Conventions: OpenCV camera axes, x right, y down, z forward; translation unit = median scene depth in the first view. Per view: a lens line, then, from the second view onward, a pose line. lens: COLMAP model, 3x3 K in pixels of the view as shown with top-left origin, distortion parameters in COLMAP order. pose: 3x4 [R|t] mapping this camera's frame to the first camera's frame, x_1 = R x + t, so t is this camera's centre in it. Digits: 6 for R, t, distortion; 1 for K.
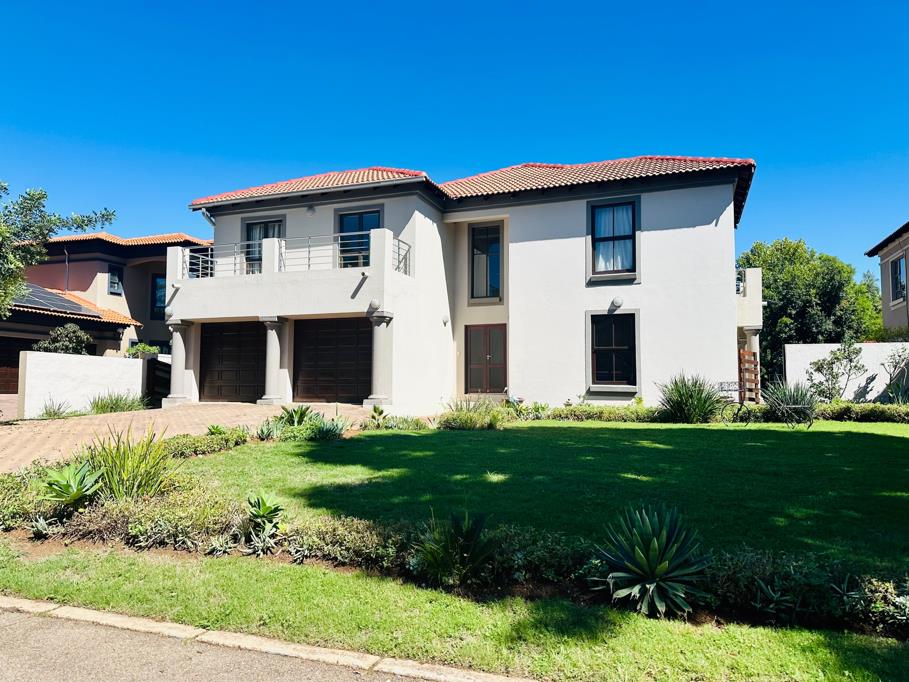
lens RADIAL K [[645.2, 0, 454.6], [0, 645.2, 345.6], [0, 0, 1]] dist [-0.004299, -0.006093]
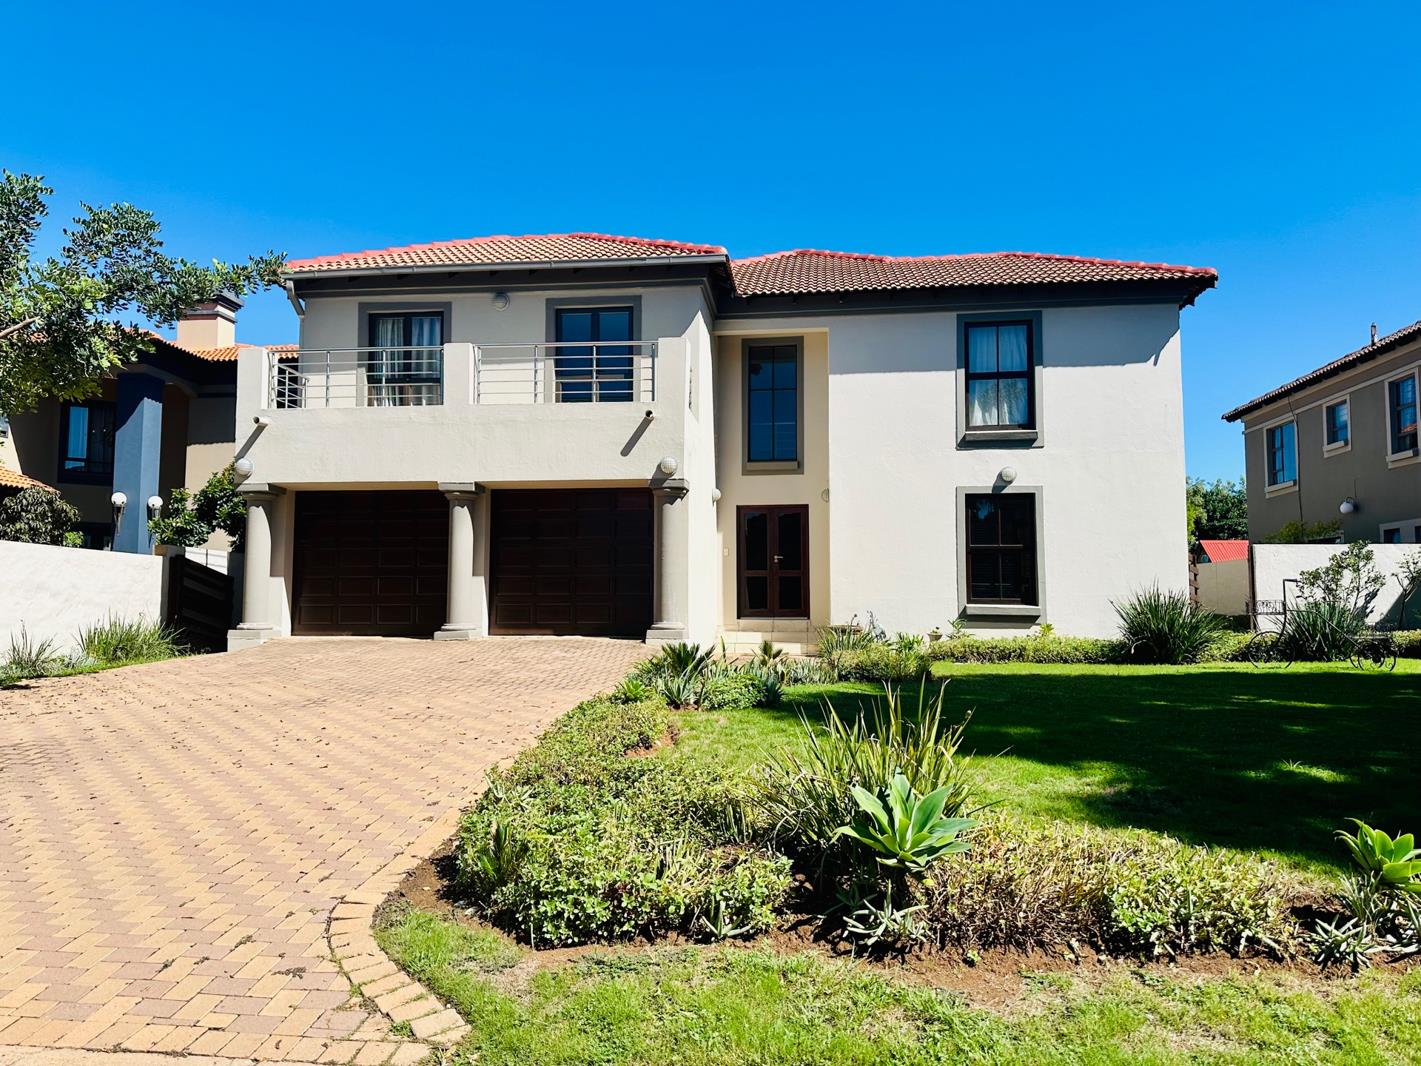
lens RADIAL K [[1008.6, 0, 706.4], [0, 1008.6, 528.5], [0, 0, 1]] dist [-0.004299, -0.006093]
pose [[0.971971, 0.016740, 0.234504, -0.266037], [-0.013729, 0.999801, -0.014467, 0.004153], [-0.234700, 0.010842, 0.972007, 0.097135]]
